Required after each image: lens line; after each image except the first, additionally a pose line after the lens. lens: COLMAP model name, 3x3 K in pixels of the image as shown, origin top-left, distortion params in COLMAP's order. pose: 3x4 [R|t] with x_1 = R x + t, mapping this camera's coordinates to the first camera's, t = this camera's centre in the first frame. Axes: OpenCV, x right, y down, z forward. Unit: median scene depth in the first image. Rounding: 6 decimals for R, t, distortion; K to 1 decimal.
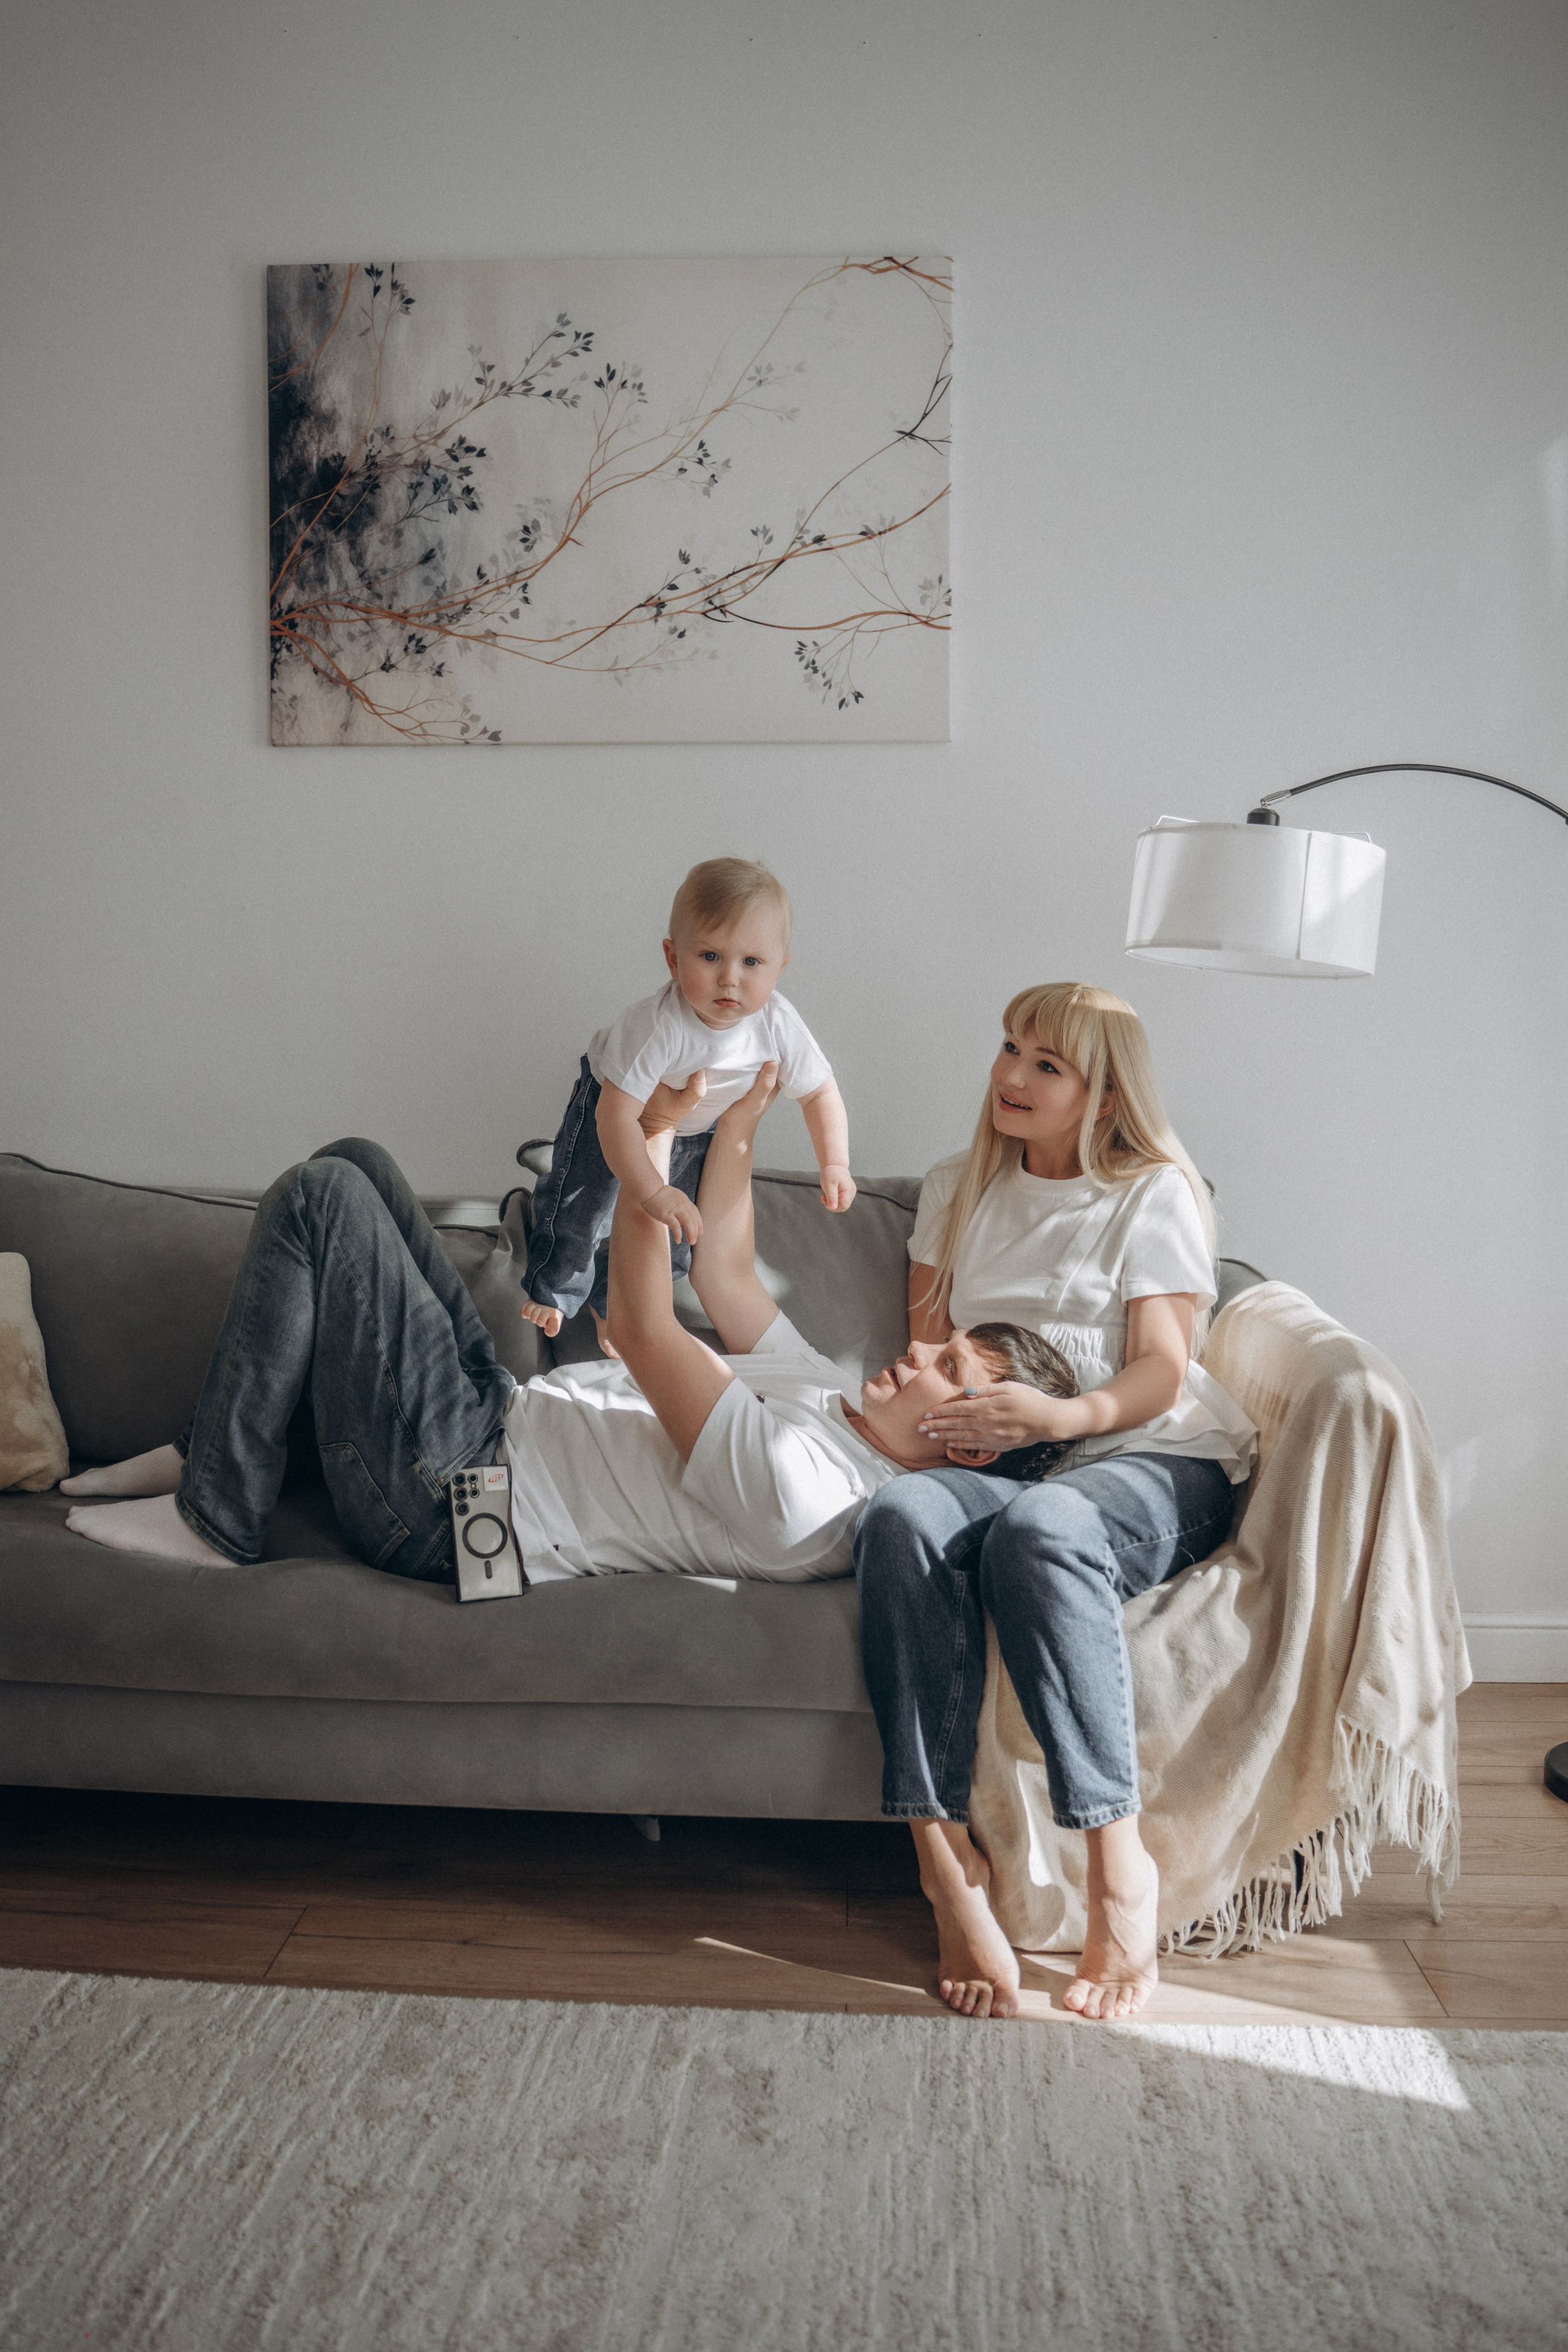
lens RADIAL K [[1822.3, 0, 784.0], [0, 1822.3, 1184.1], [0, 0, 1]] dist [-0.084912, 0.054673]
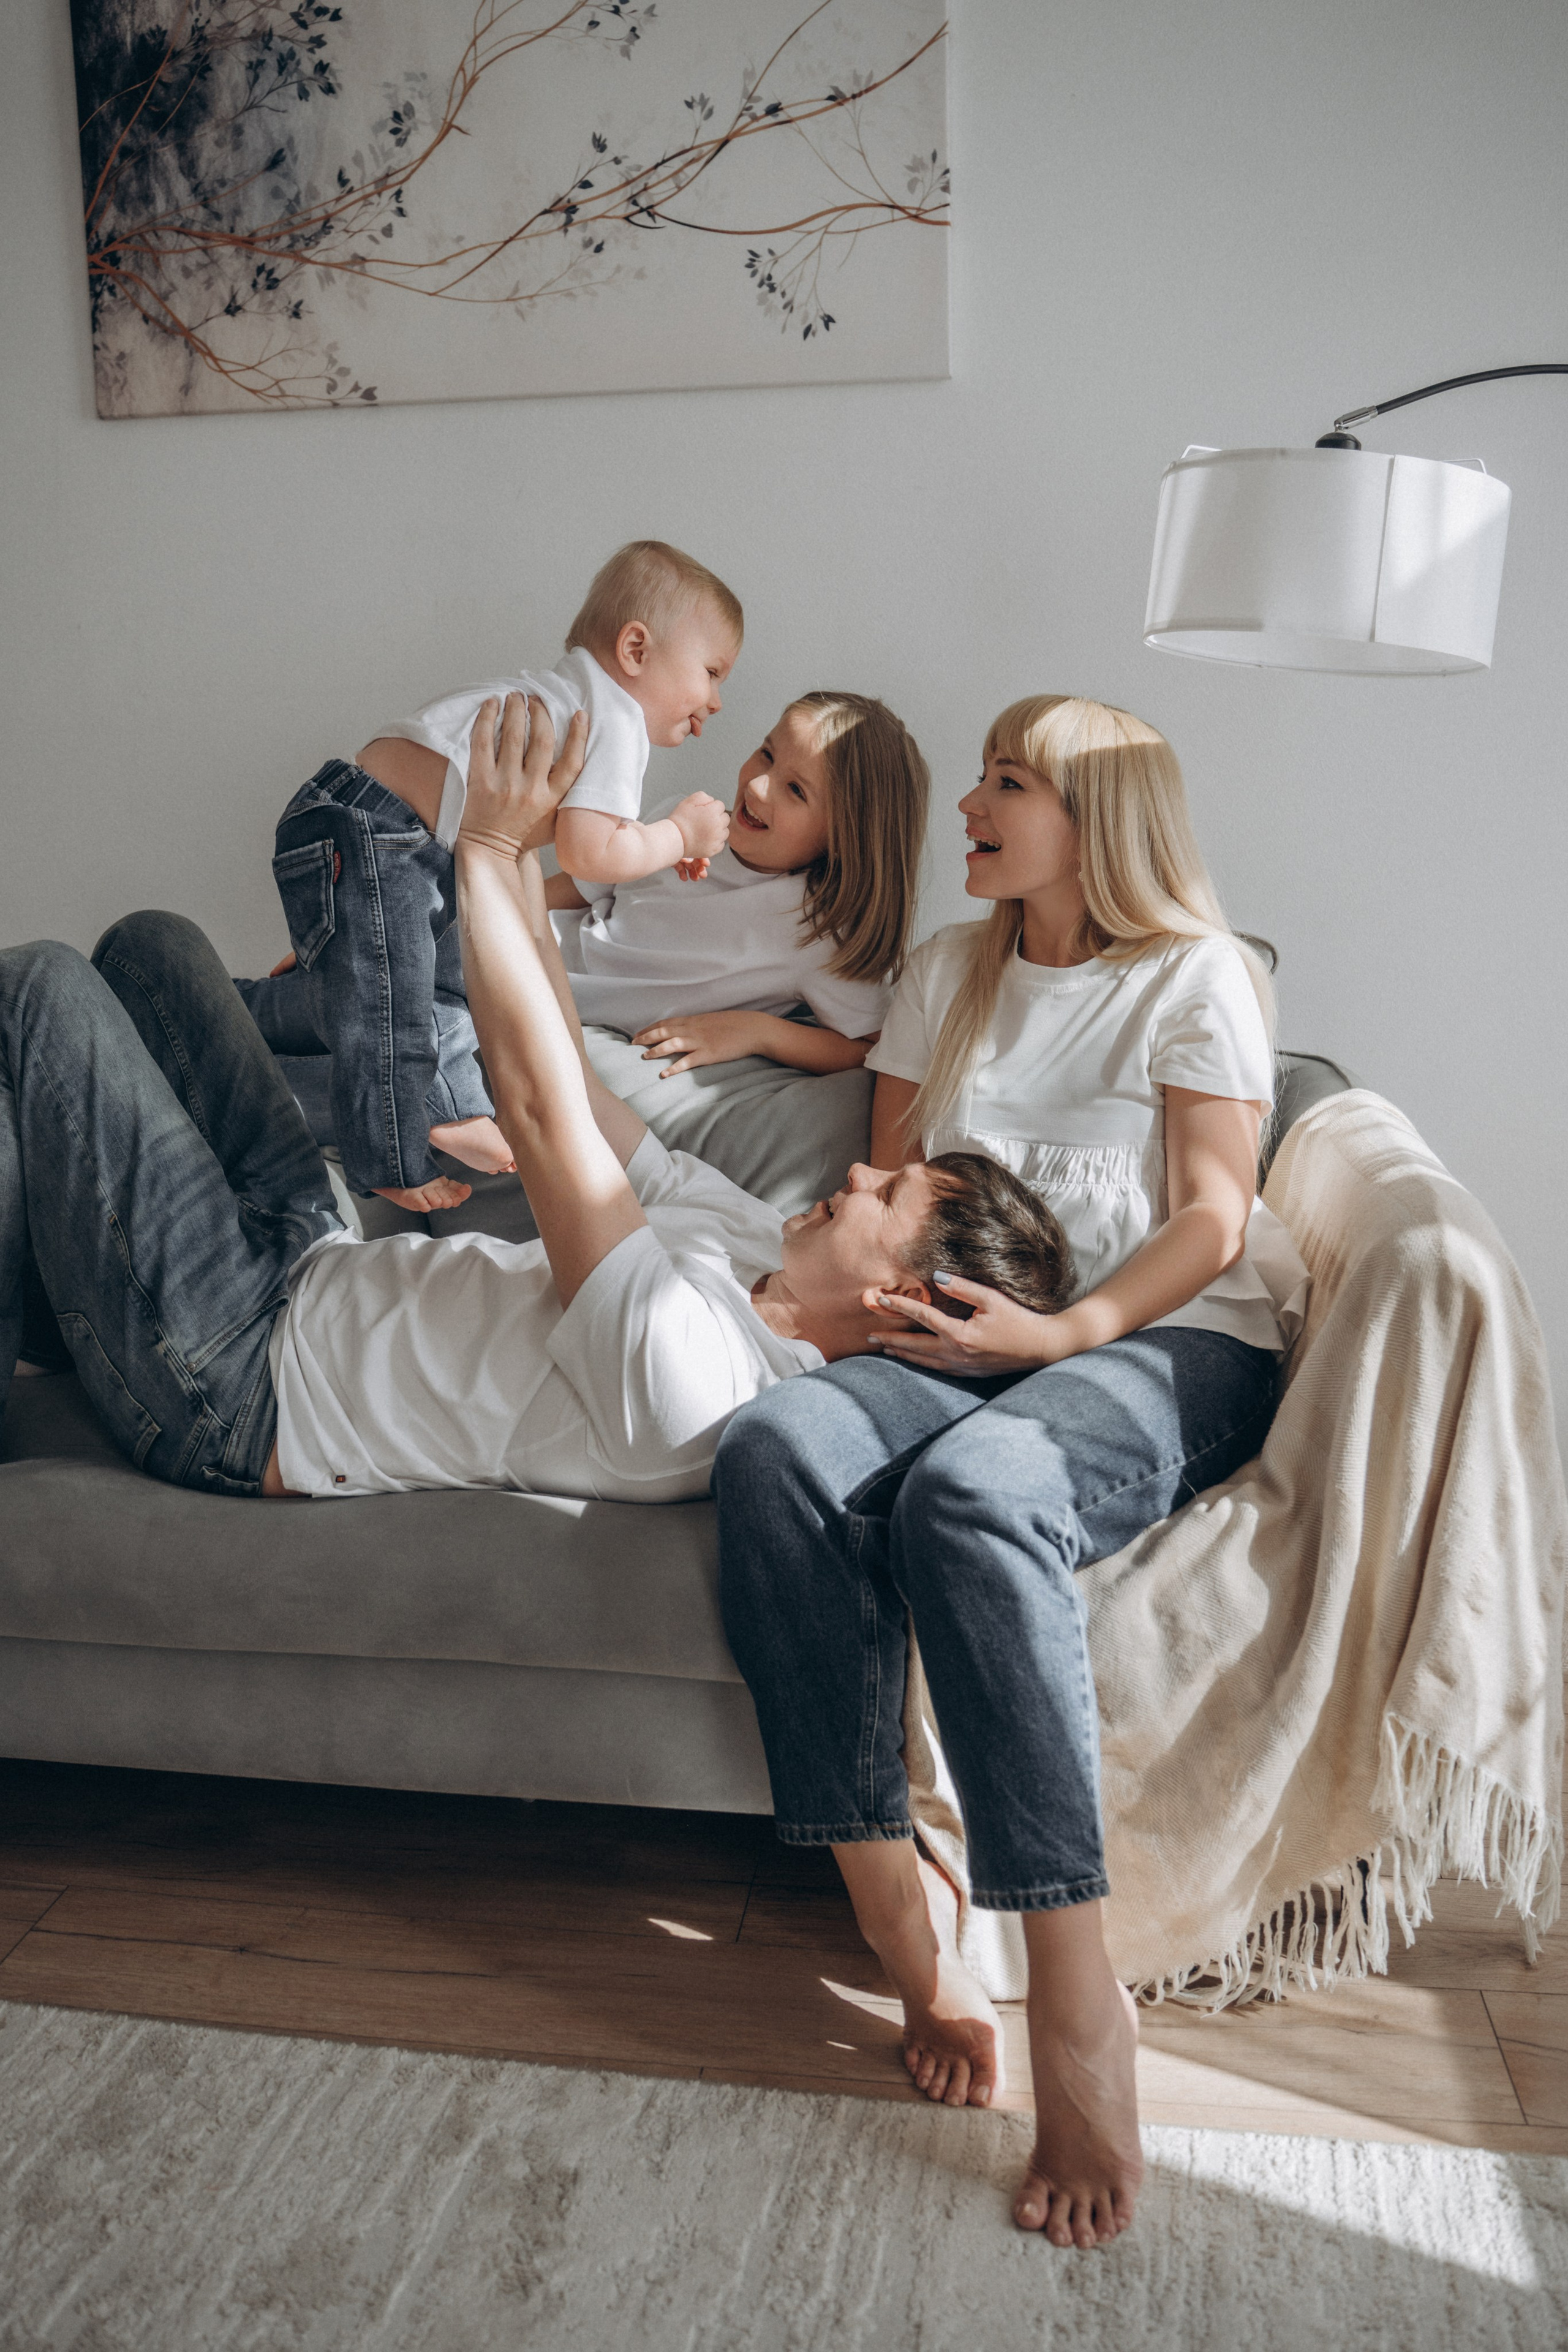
lens RADIAL K [[1887.3, 0, 807.4], [0, 1887.3, 1150.3], [0, 0, 1]] dist [-0.089934, 0.059320]
pose [[0.996229, -0.000777, -0.086758, 0.100145], [0.009930, 0.994411, 0.105114, -0.004750], [0.086191, -0.105579, 0.990669, 0.189412]]
